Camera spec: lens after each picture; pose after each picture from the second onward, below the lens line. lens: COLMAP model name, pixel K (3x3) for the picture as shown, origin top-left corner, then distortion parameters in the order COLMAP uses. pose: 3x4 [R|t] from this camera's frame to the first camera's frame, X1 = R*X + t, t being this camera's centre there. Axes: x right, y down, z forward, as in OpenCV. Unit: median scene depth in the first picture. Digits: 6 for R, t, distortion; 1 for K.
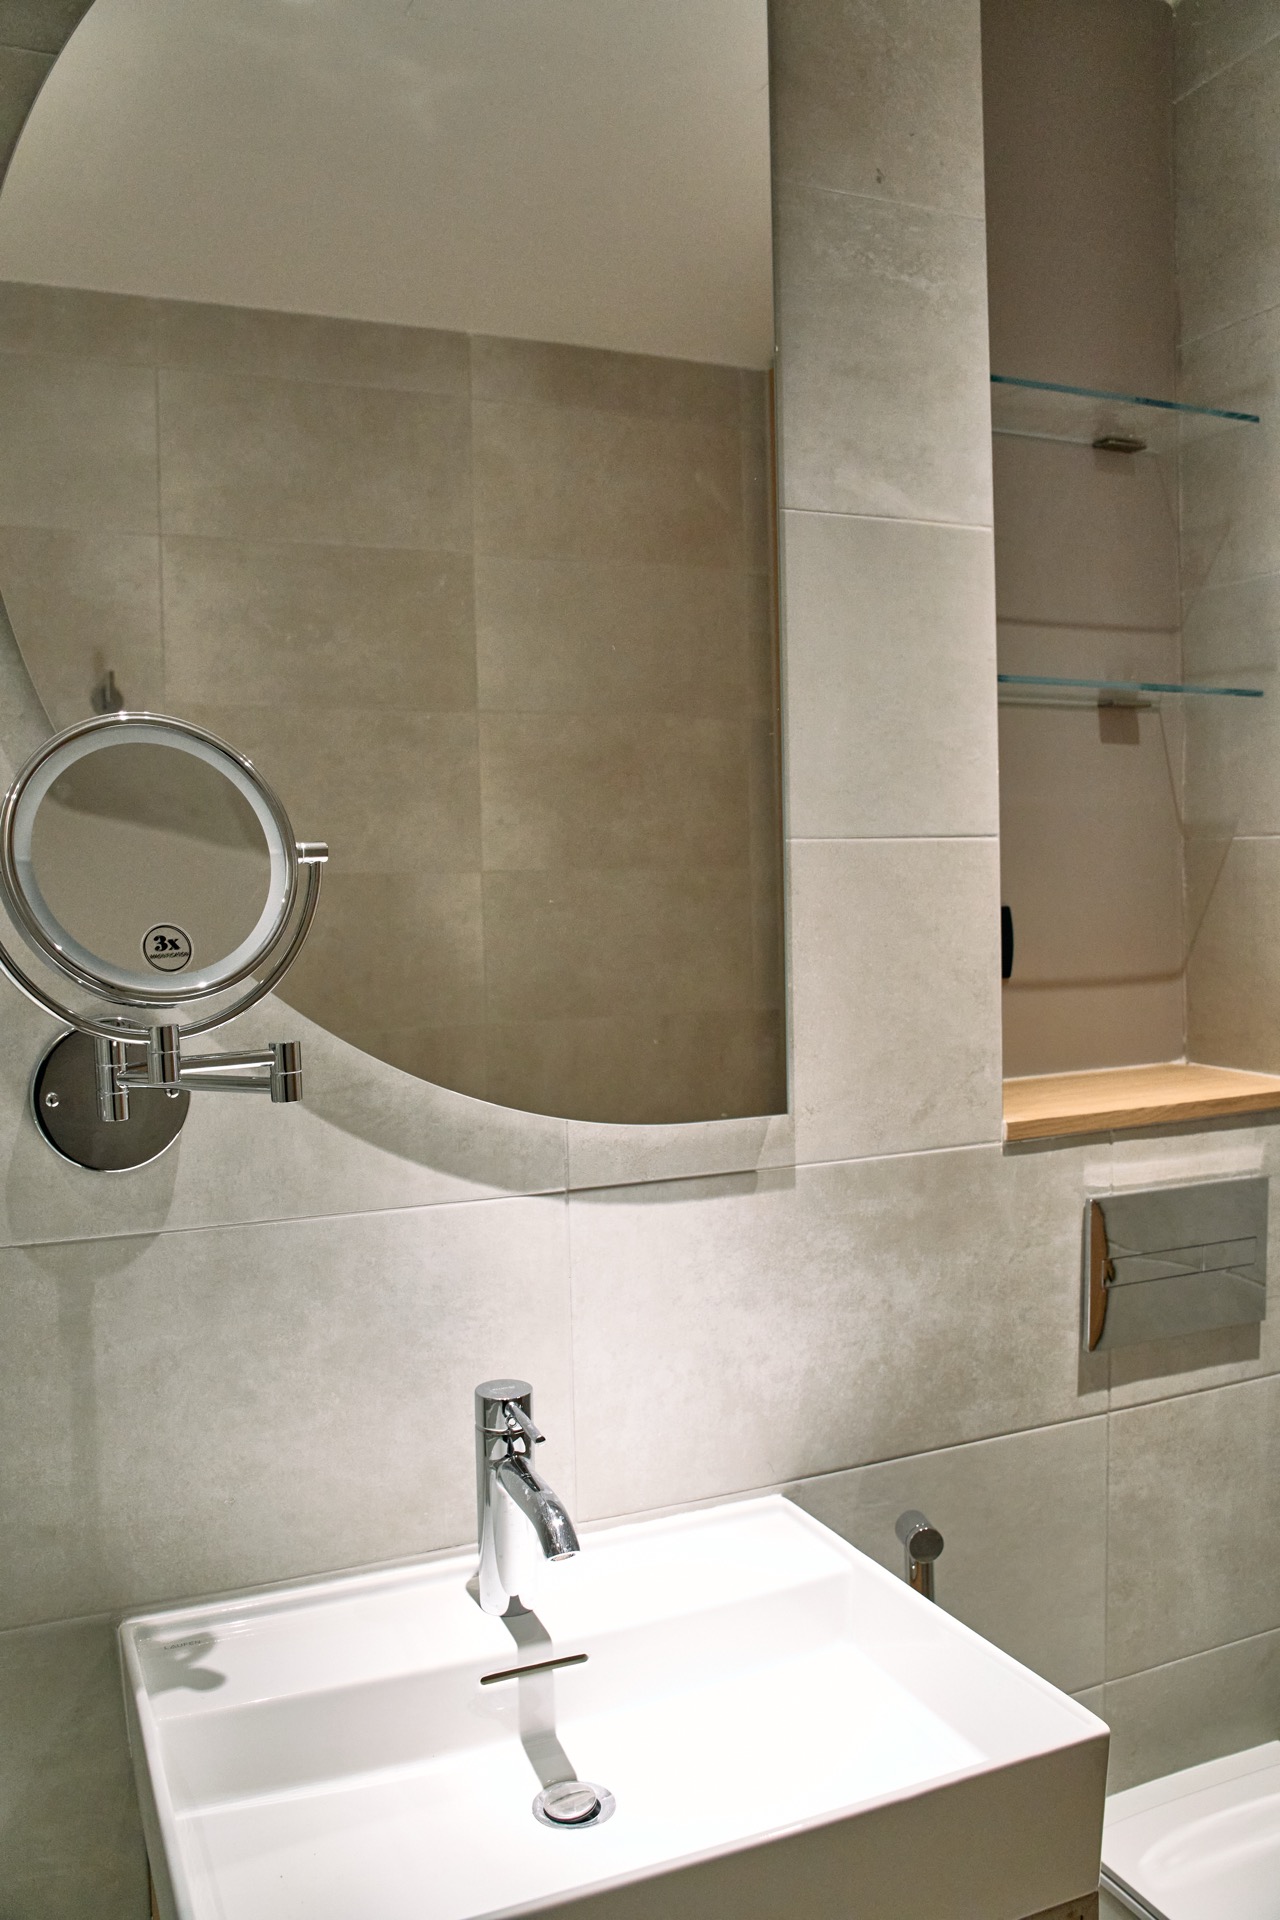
lens RADIAL K [[1550.7, 0, 640.8], [0, 1550.7, 974.6], [0, 0, 1]] dist [-0.108125, 0.064508]
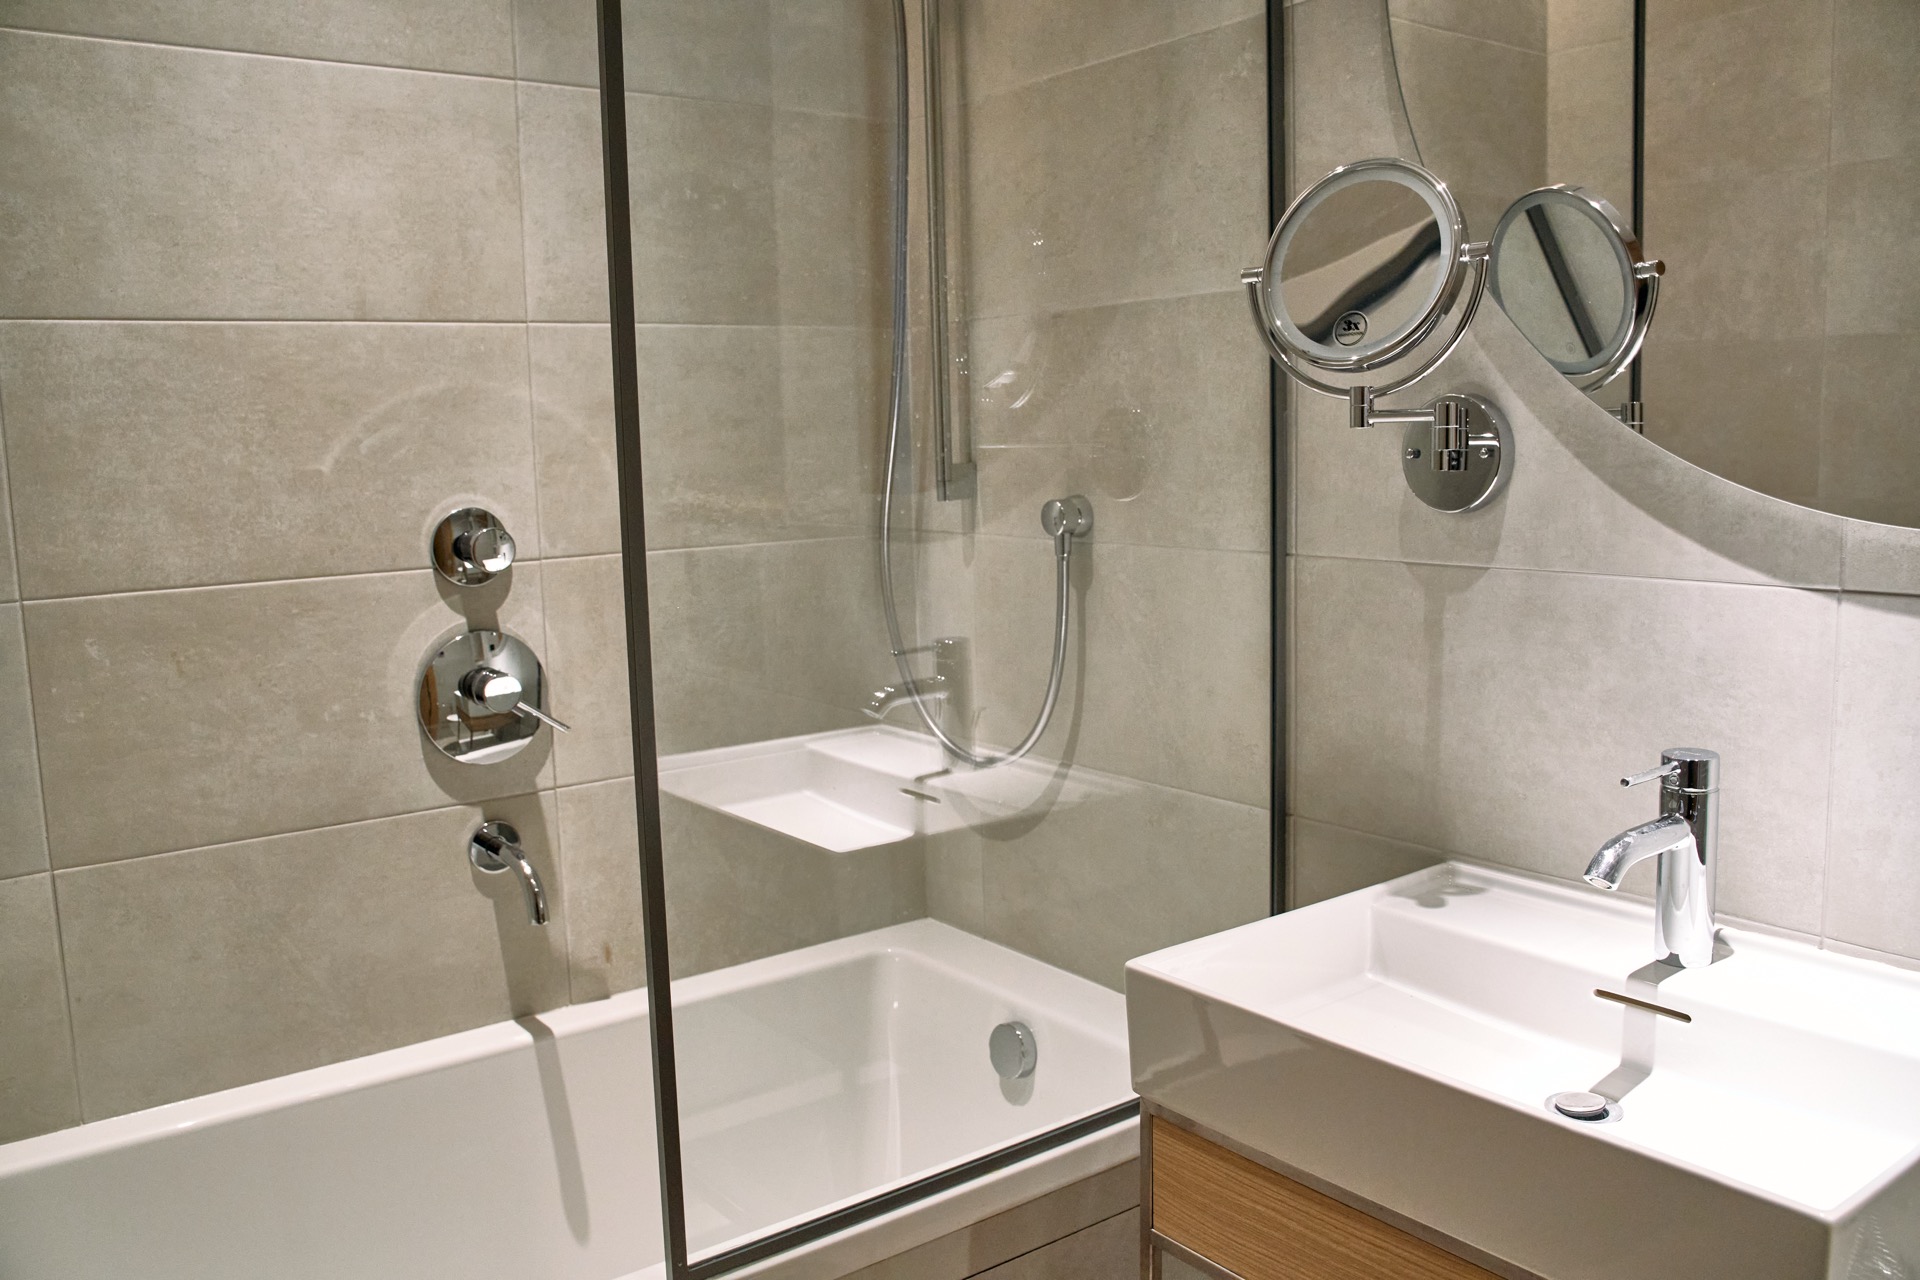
lens RADIAL K [[1550.7, 0, 950.4], [0, 1550.7, 644.2], [0, 0, 1]] dist [-0.108125, 0.064508]
pose [[0.221757, 0.145212, -0.964229, 0.798691], [-0.039608, 0.989375, 0.139889, 0.068626], [0.974297, 0.007170, 0.225152, 0.265913]]
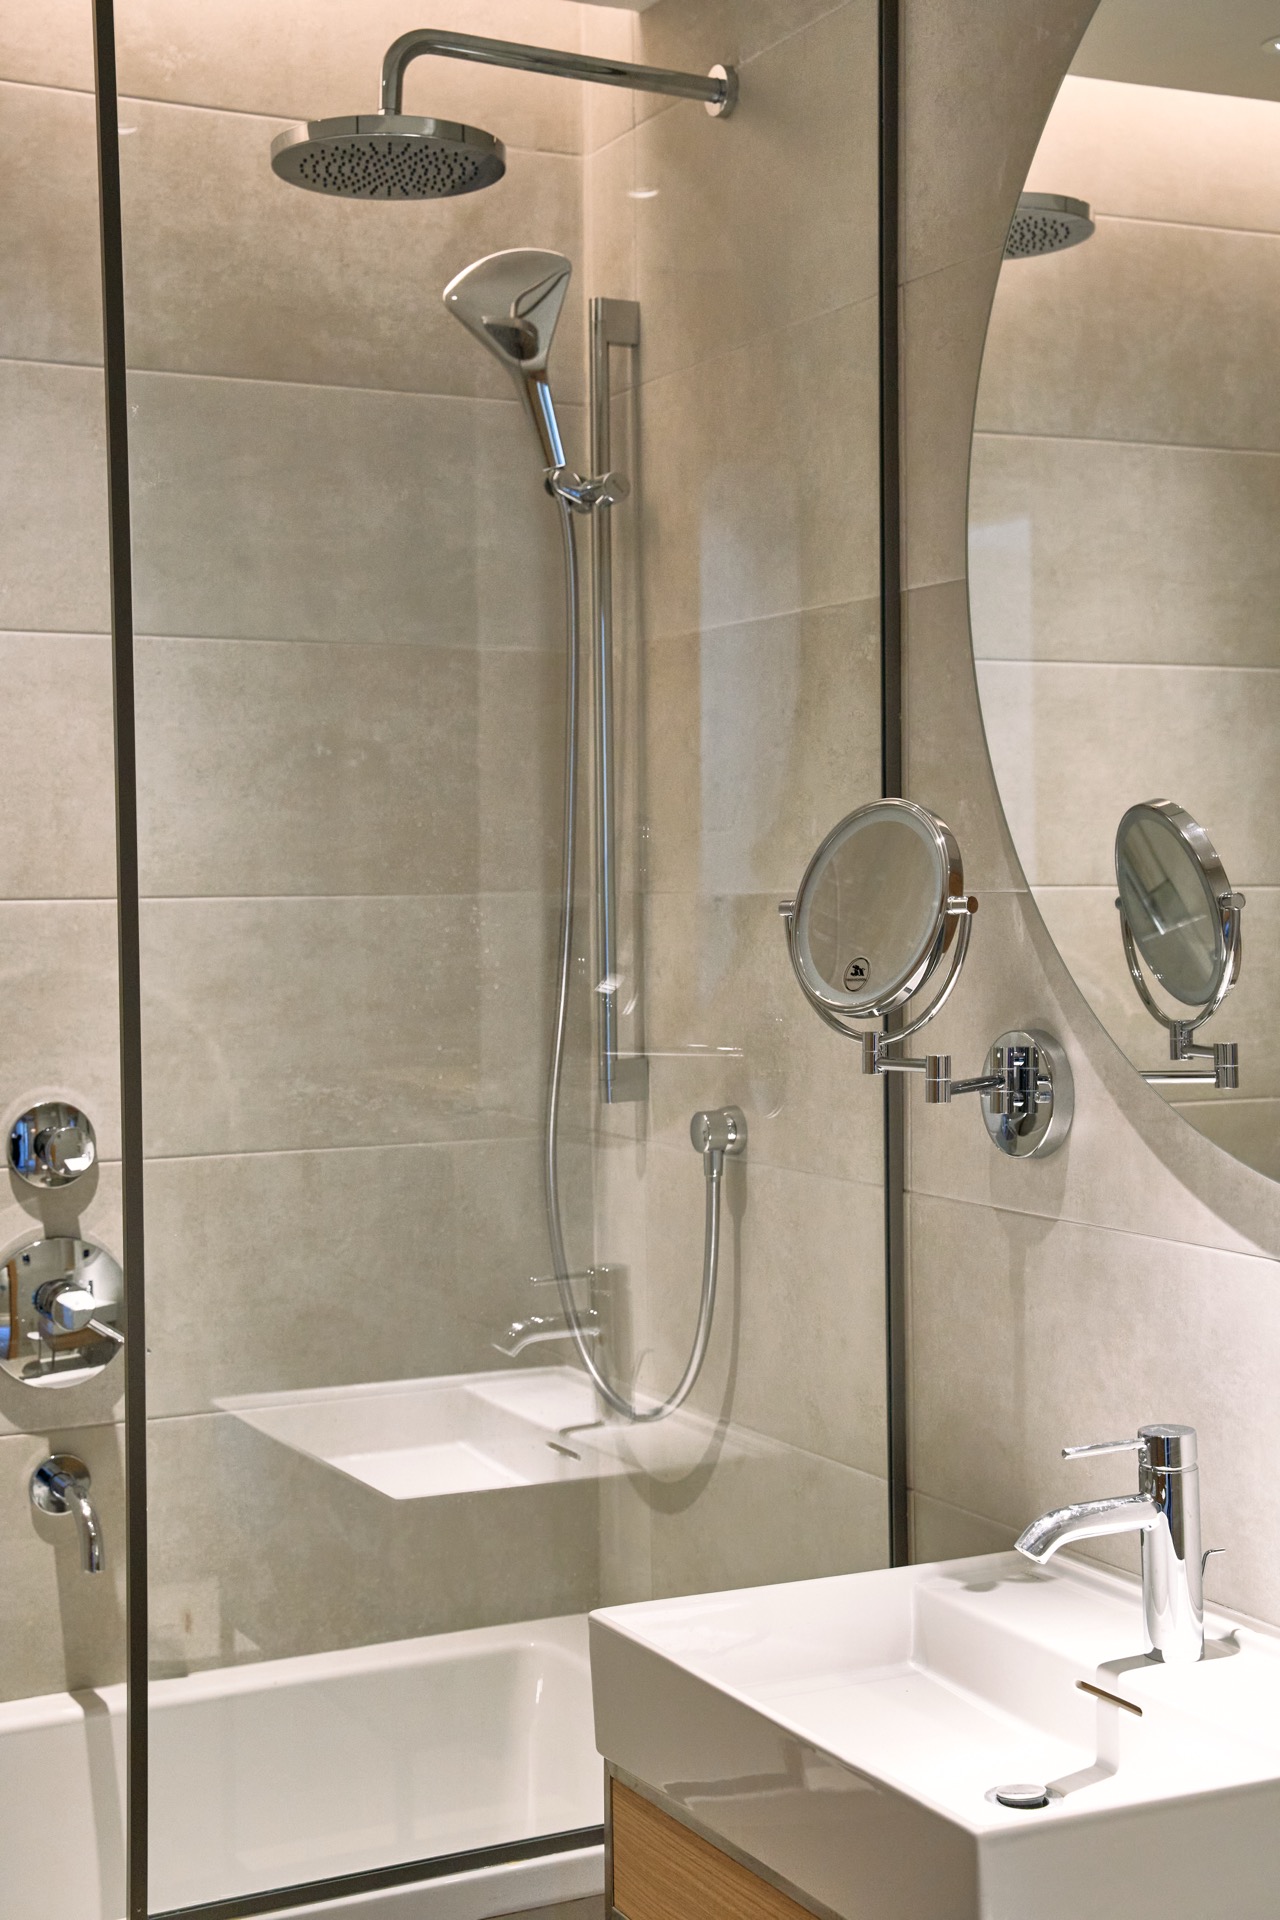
lens RADIAL K [[2666.2, 0, 652.3], [0, 2666.2, 963.6], [0, 0, 1]] dist [0.088468, 0.000000]
pose [[0.050356, 0.049803, -0.997489, 1.650383], [-0.054026, 0.997429, 0.047072, -0.103502], [0.997269, 0.051520, 0.052917, 0.552133]]
